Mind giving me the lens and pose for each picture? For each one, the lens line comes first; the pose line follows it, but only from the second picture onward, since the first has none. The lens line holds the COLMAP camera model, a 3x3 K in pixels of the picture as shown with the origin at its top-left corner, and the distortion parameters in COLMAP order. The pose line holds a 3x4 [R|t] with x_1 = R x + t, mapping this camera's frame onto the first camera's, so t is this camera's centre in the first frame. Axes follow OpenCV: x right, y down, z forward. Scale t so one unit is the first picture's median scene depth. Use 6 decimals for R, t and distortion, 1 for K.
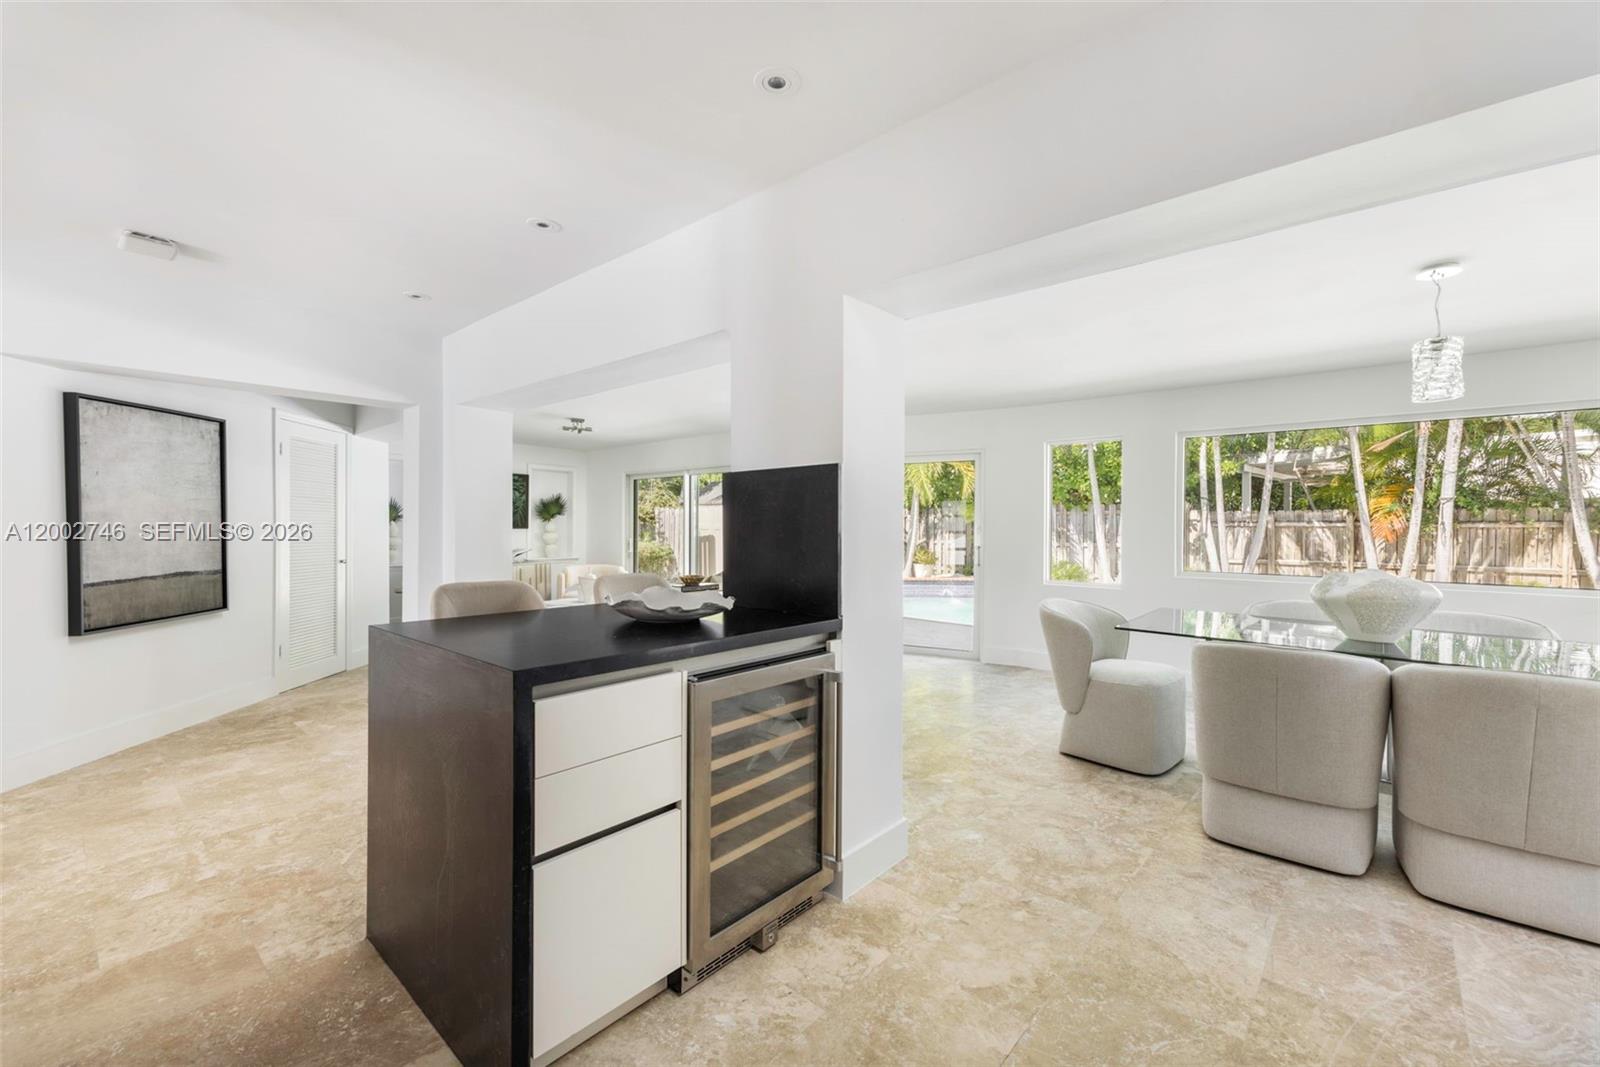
lens RADIAL K [[651.6, 0, 799.4], [0, 651.6, 527.7], [0, 0, 1]] dist [0.002230, -0.000536]
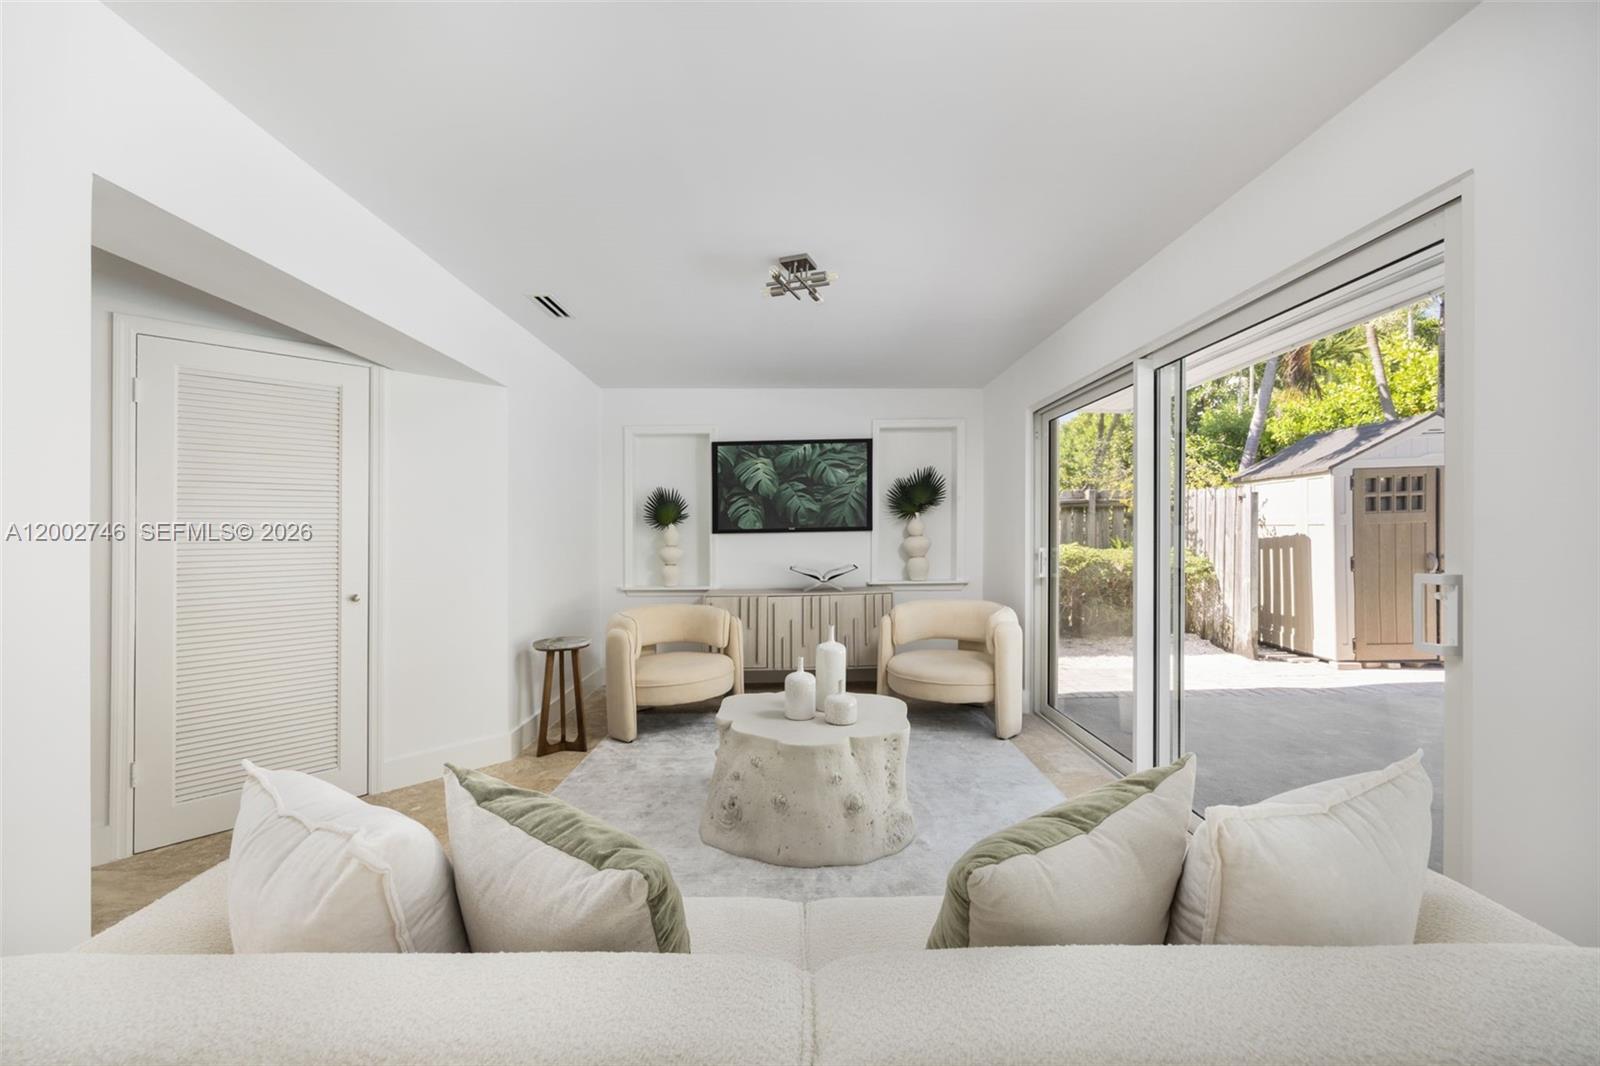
lens RADIAL K [[651.6, 0, 808.1], [0, 651.6, 530.5], [0, 0, 1]] dist [0.002230, -0.000536]
pose [[0.670094, -0.016891, -0.742084, -0.019993], [0.020955, 0.999773, -0.003835, 0.002238], [0.741980, -0.012981, 0.670296, 0.554910]]
